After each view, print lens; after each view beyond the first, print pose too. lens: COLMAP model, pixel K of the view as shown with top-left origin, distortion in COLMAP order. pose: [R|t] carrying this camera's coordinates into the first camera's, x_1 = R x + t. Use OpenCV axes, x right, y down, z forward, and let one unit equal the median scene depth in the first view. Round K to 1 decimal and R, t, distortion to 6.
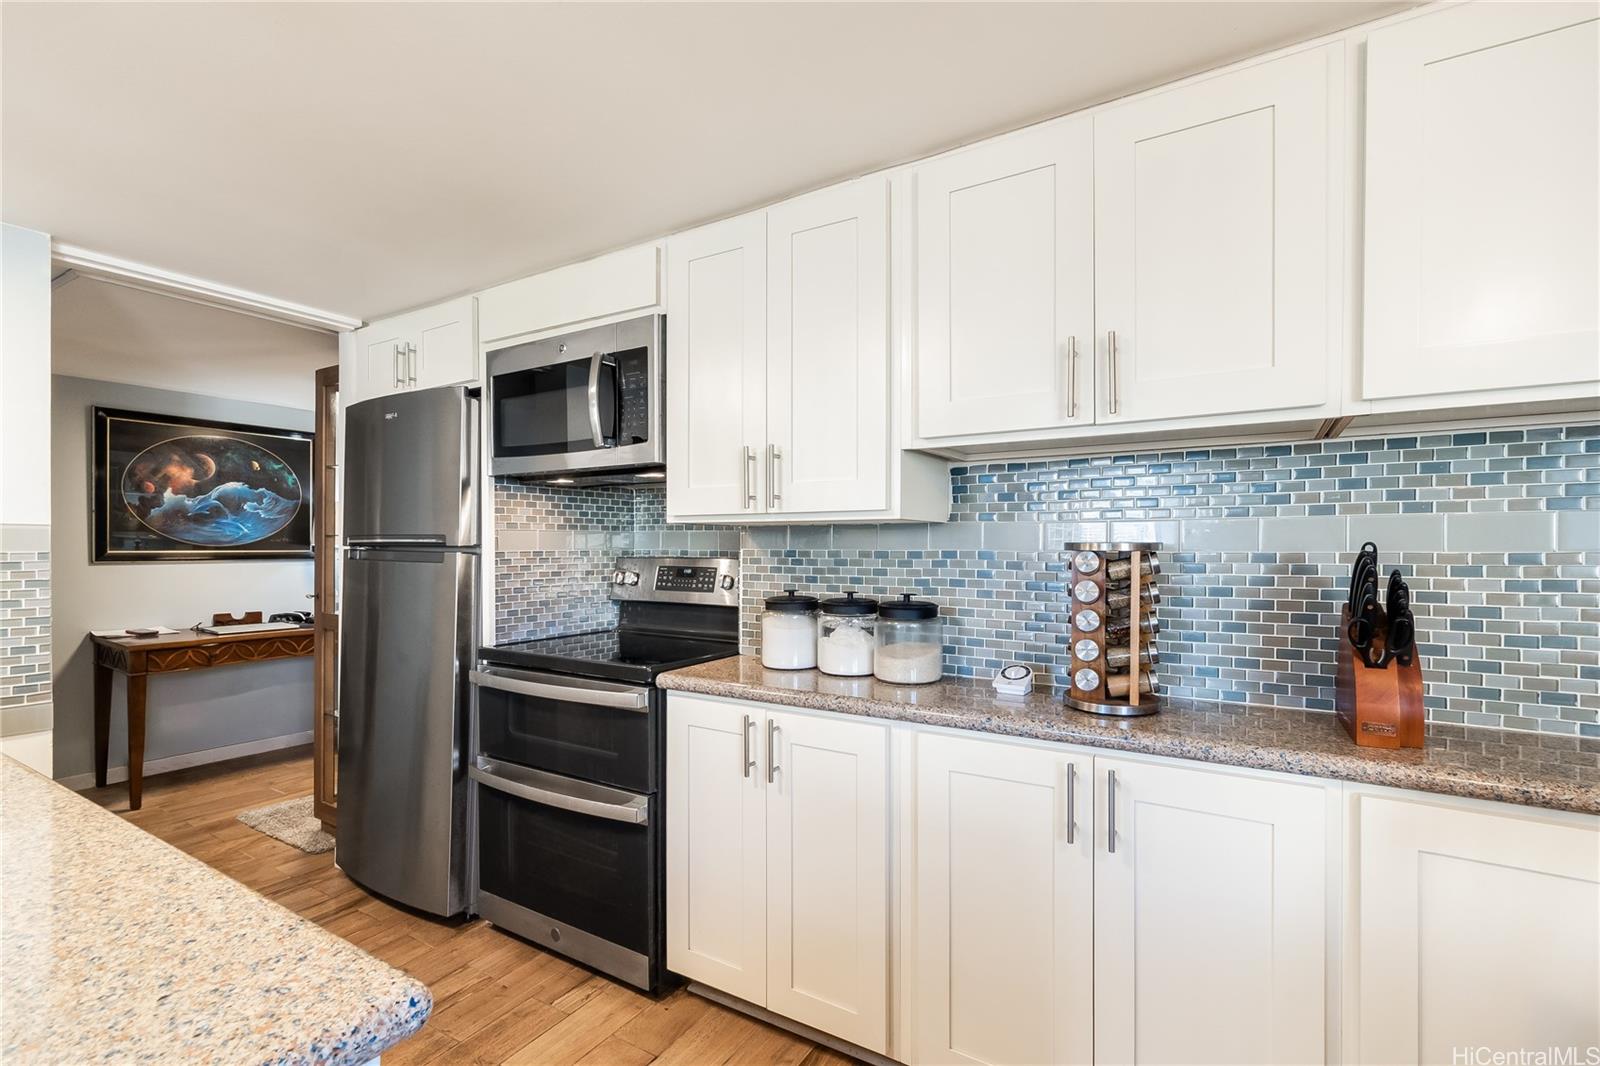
lens RADIAL K [[709.3, 0, 816.5], [0, 709.3, 547.9], [0, 0, 1]] dist [-0.014388, 0.000646]
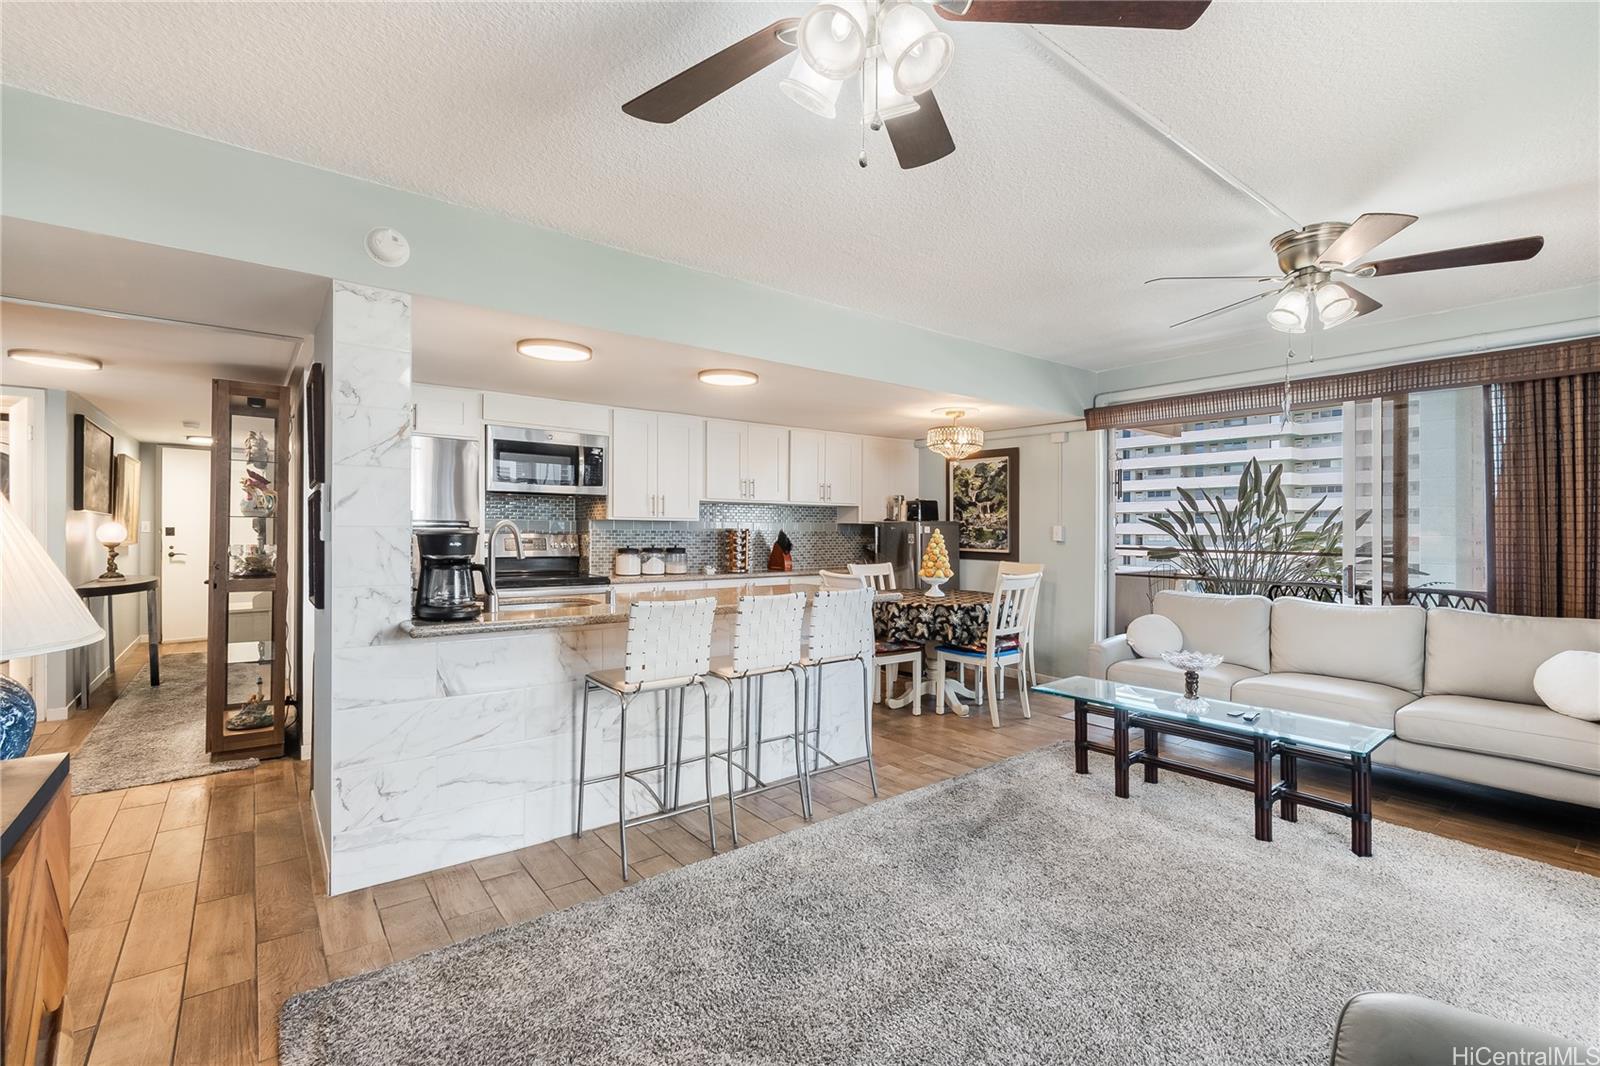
lens RADIAL K [[709.3, 0, 804.2], [0, 709.3, 523.2], [0, 0, 1]] dist [-0.014388, 0.000646]
pose [[0.365074, 0.005668, 0.930961, -2.464541], [-0.008786, 0.999958, -0.002643, -0.023728], [-0.930937, -0.007214, 0.365109, -0.614979]]
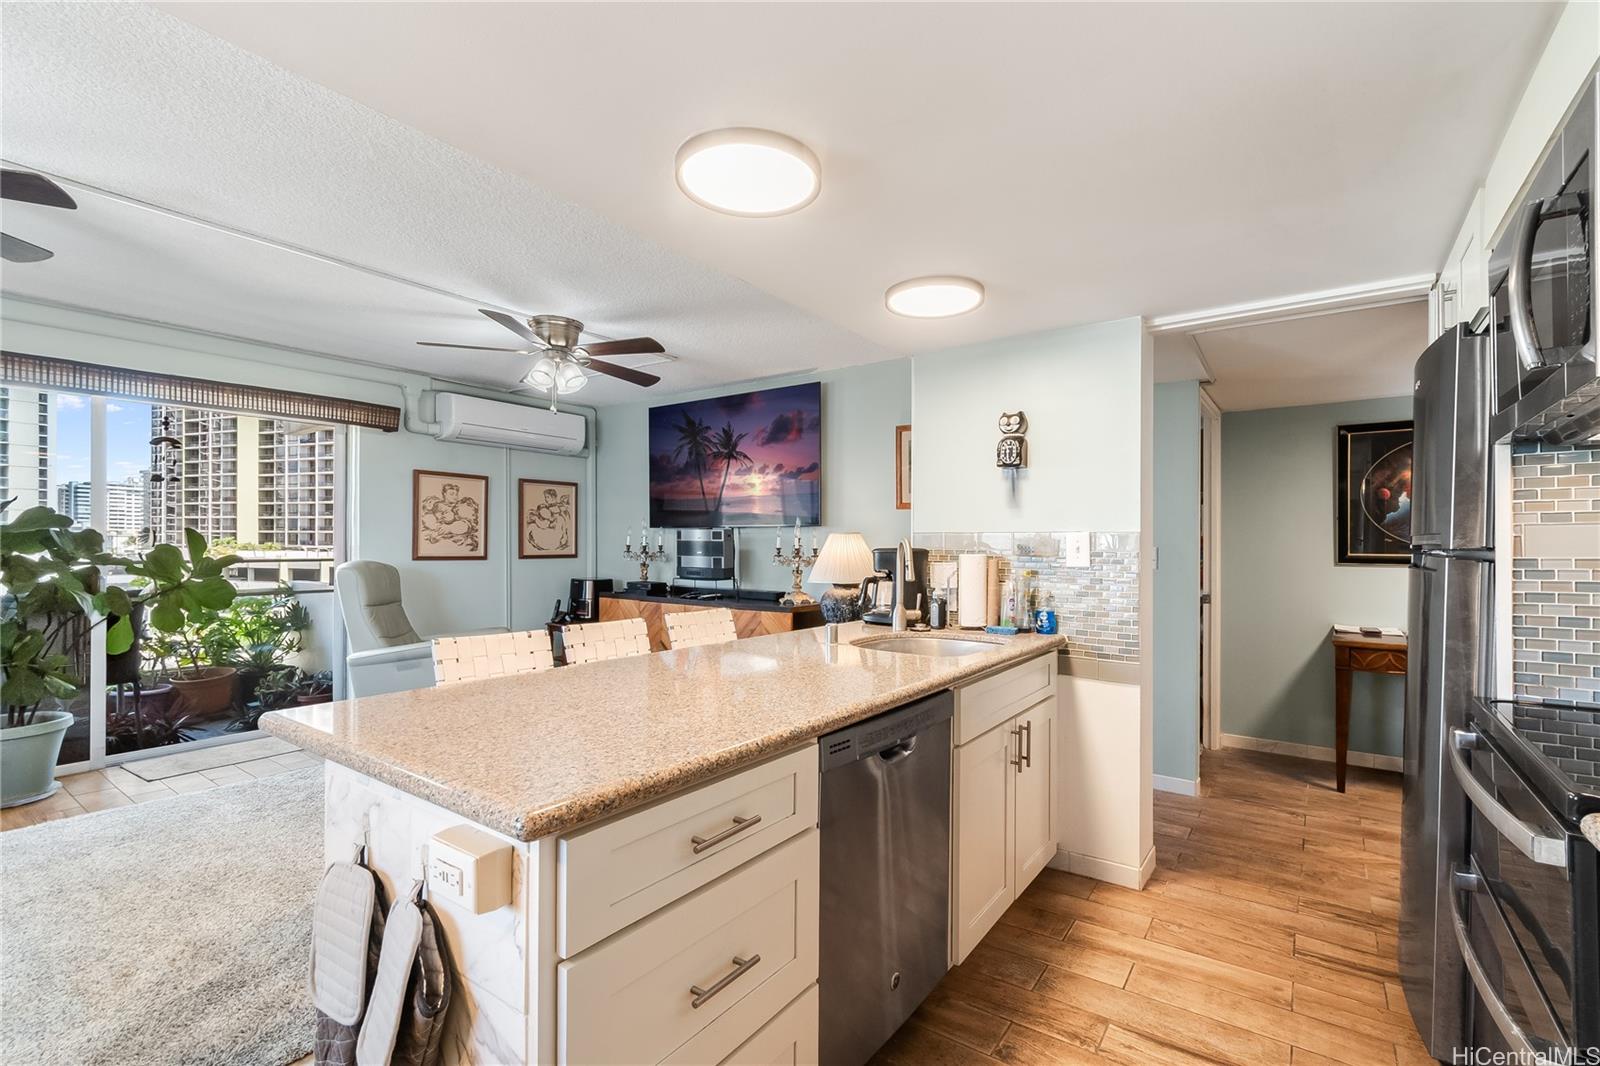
lens RADIAL K [[709.3, 0, 843.4], [0, 709.3, 540.4], [0, 0, 1]] dist [-0.014388, 0.000646]
pose [[-0.060149, -0.010479, -0.998134, 0.370143], [-0.007724, 0.999920, -0.010032, 0.001154], [0.998160, 0.007106, -0.060225, 0.660611]]
